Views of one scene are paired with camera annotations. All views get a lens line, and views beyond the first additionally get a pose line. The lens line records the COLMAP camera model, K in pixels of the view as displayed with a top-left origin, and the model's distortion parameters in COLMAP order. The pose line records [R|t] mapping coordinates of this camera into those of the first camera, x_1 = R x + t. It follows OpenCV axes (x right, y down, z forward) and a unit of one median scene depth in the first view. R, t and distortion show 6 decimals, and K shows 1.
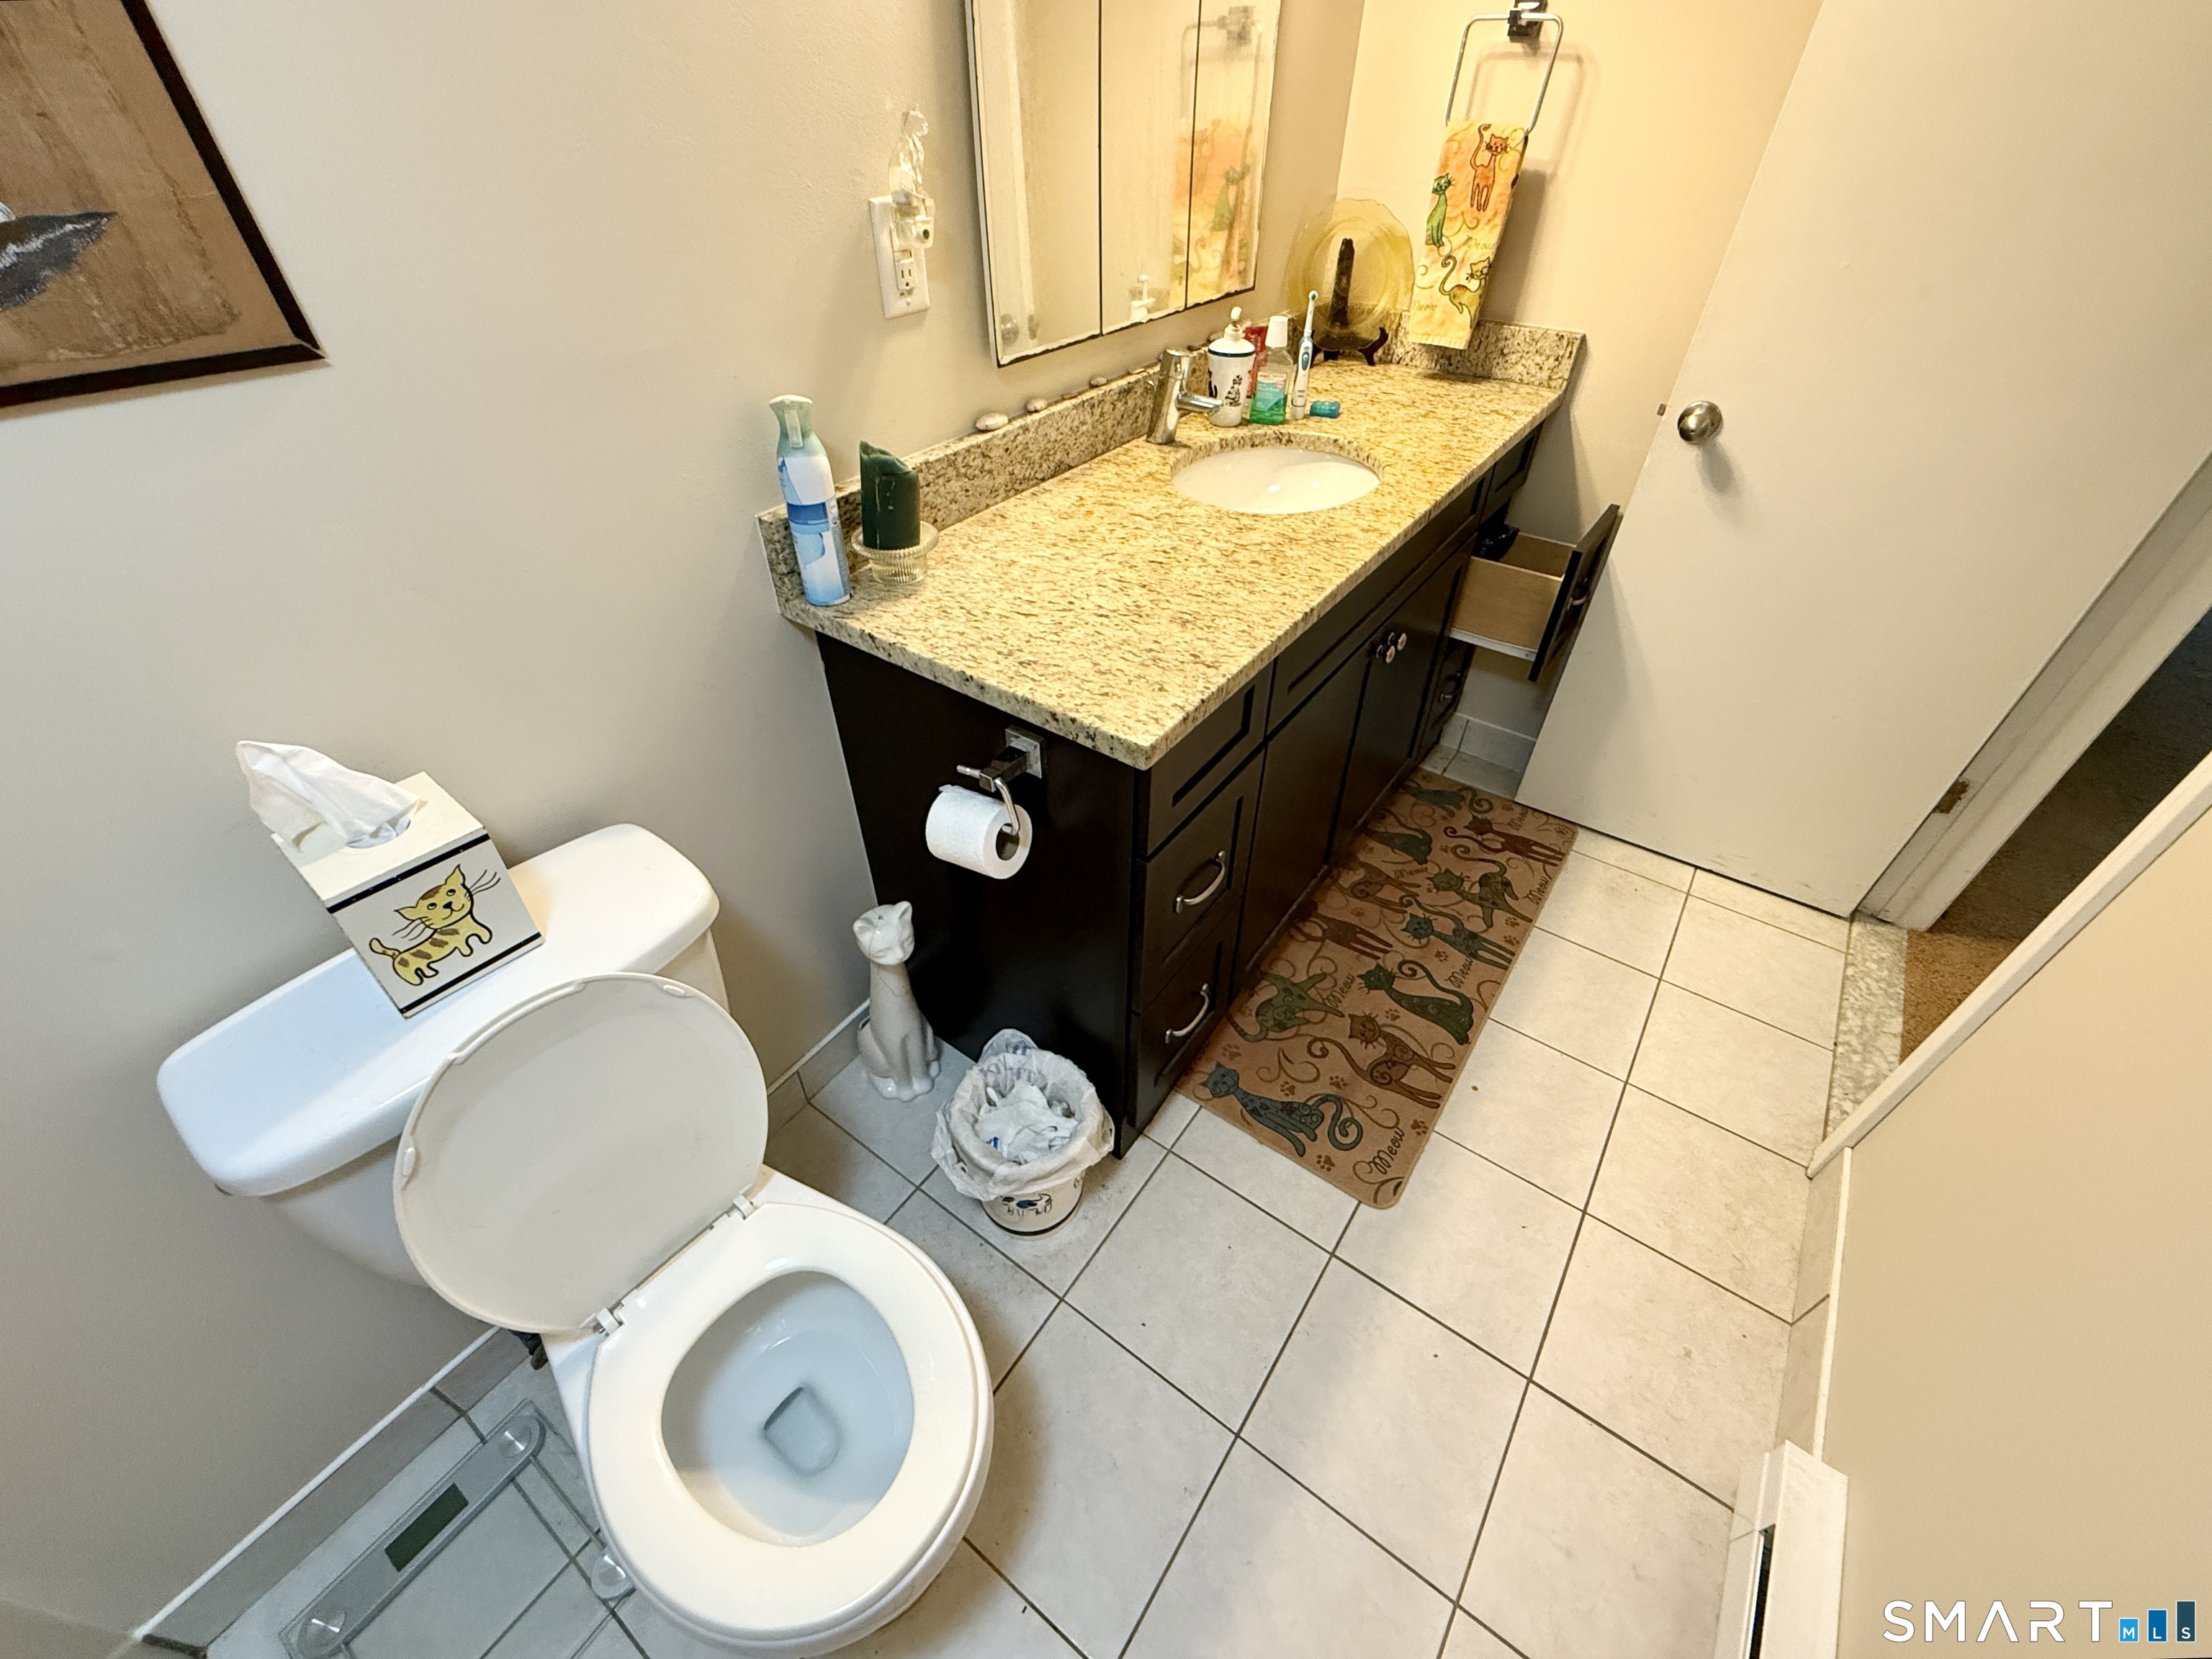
lens RADIAL K [[903.9, 0, 1100.6], [0, 903.9, 821.7], [0, 0, 1]] dist [0.000290, -0.000475]
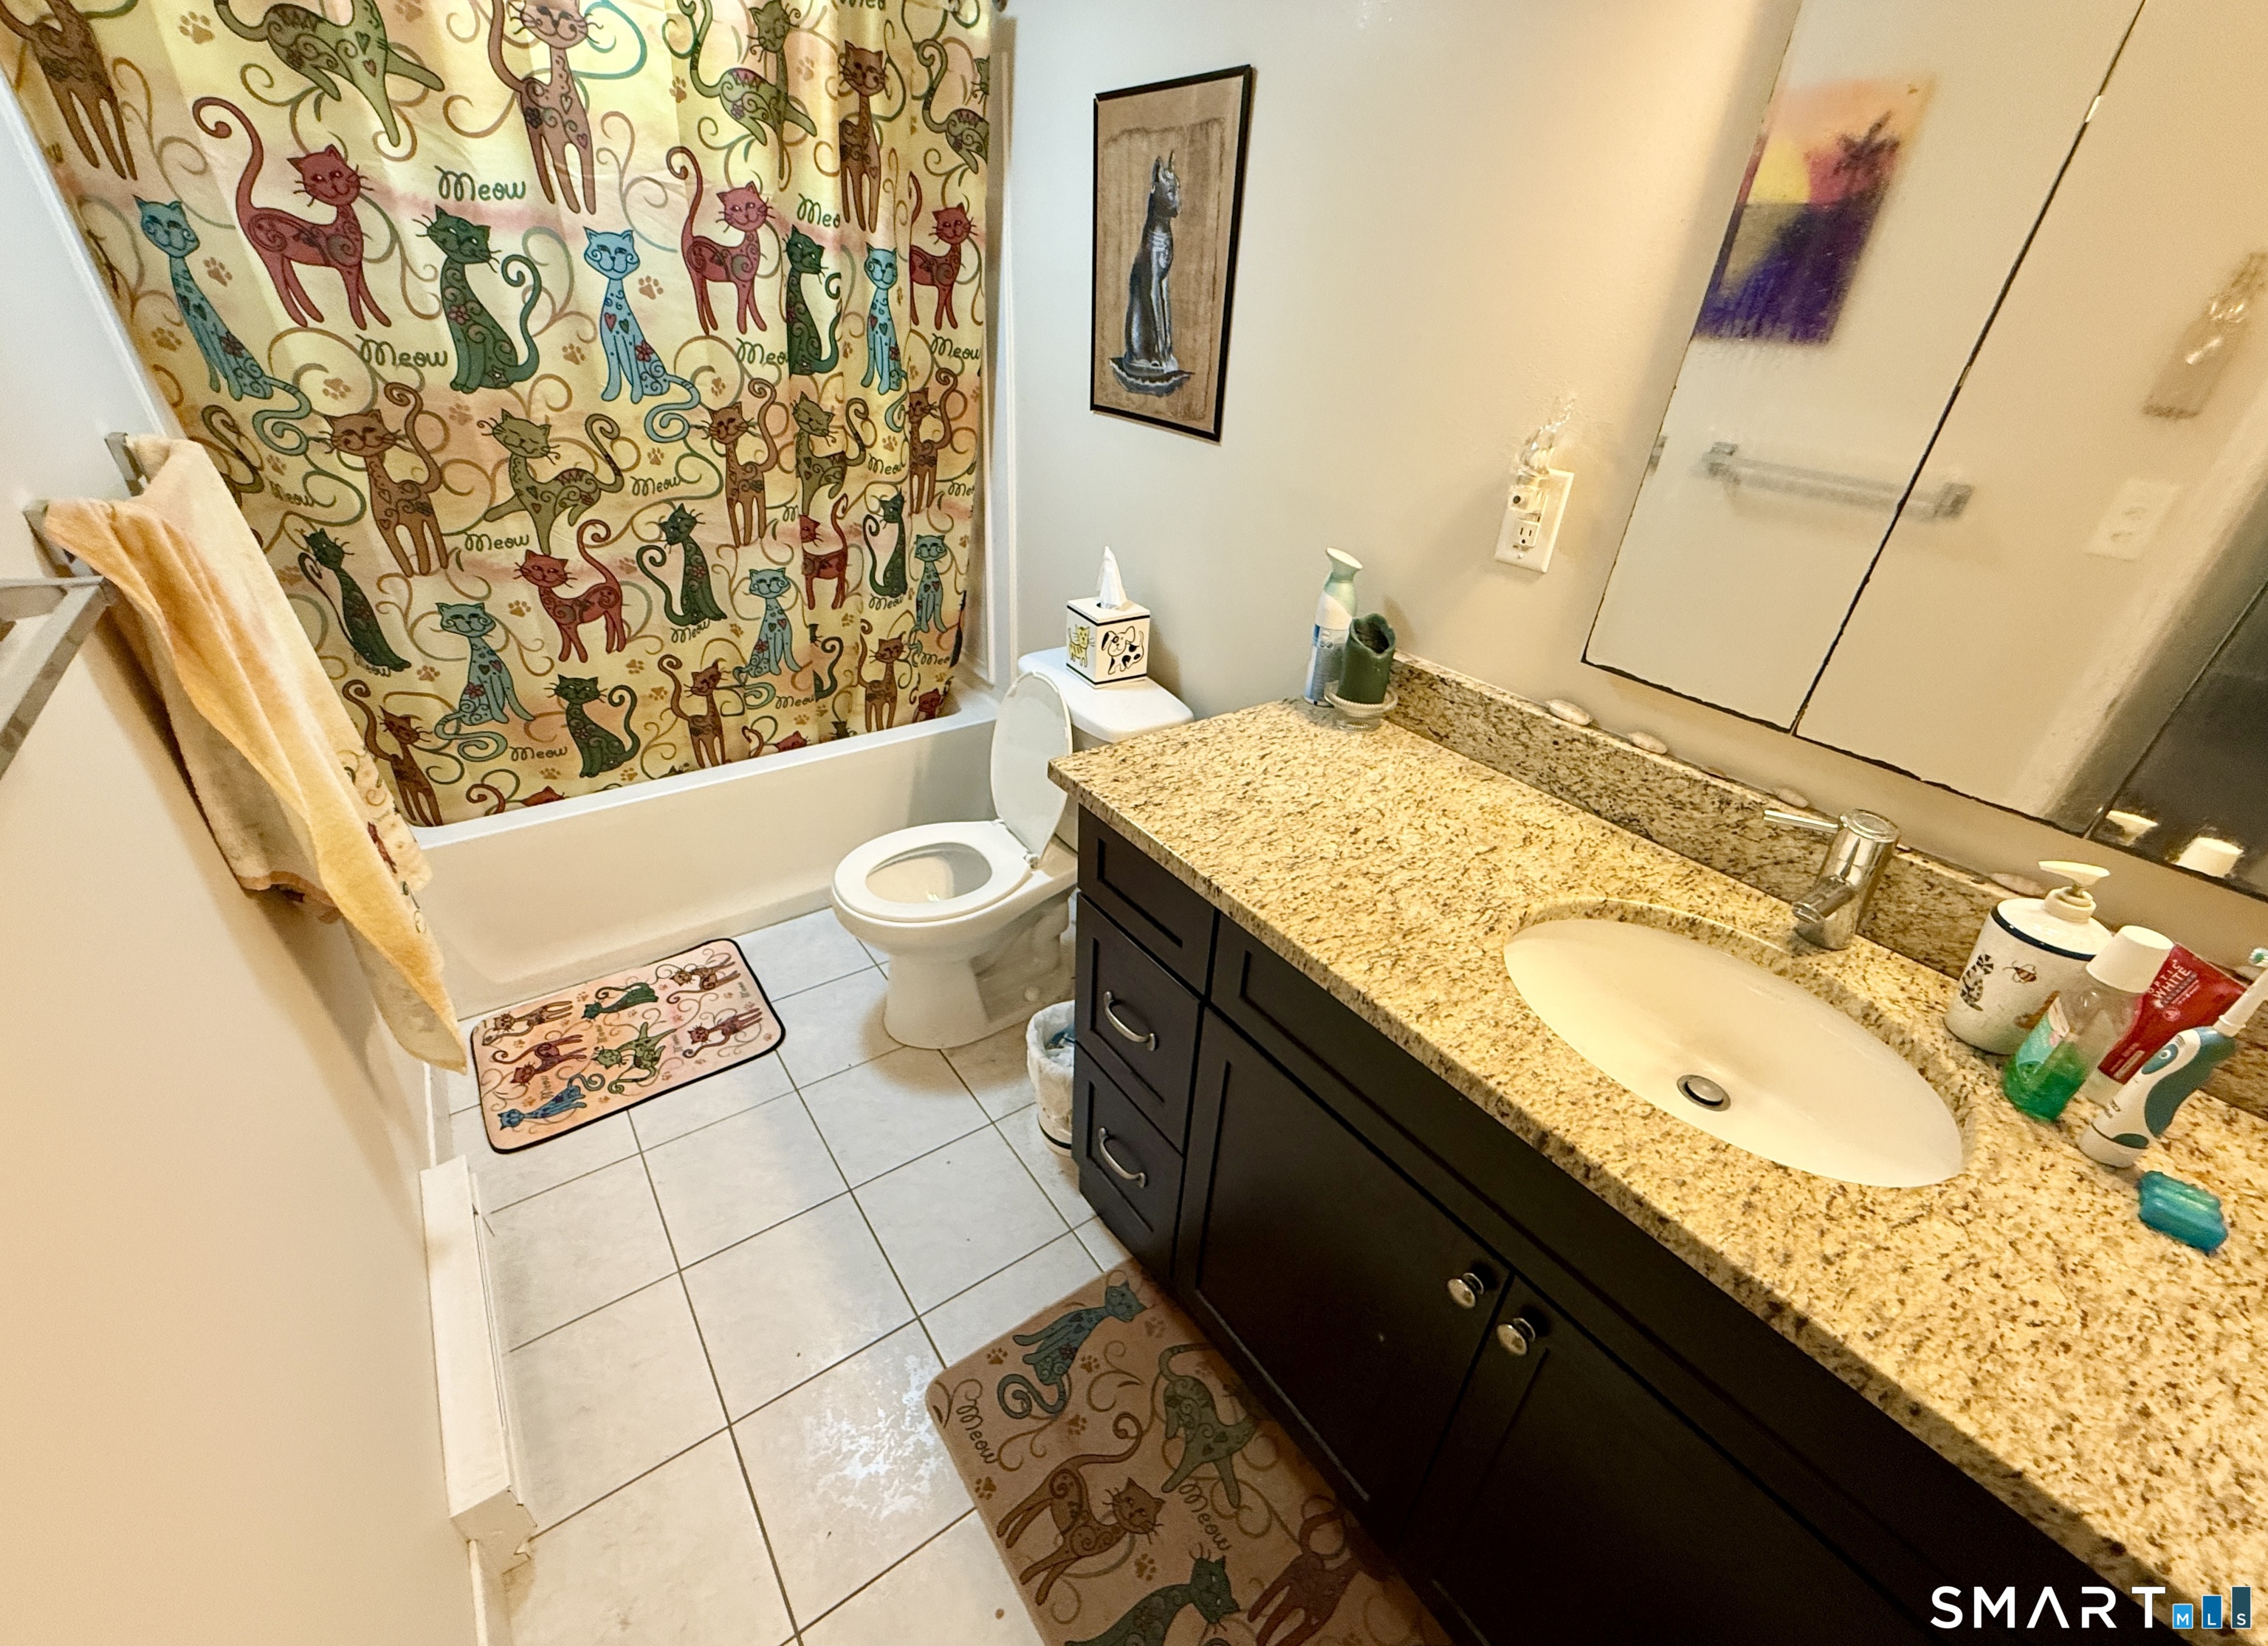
lens RADIAL K [[908.5, 0, 1124.3], [0, 908.5, 839.7], [0, 0, 1]] dist [-0.002439, -0.000151]
pose [[-0.315277, 0.478987, -0.819251, 0.752686], [-0.649440, 0.520571, 0.554287, -0.537491], [0.691974, 0.706808, 0.146950, 0.589071]]
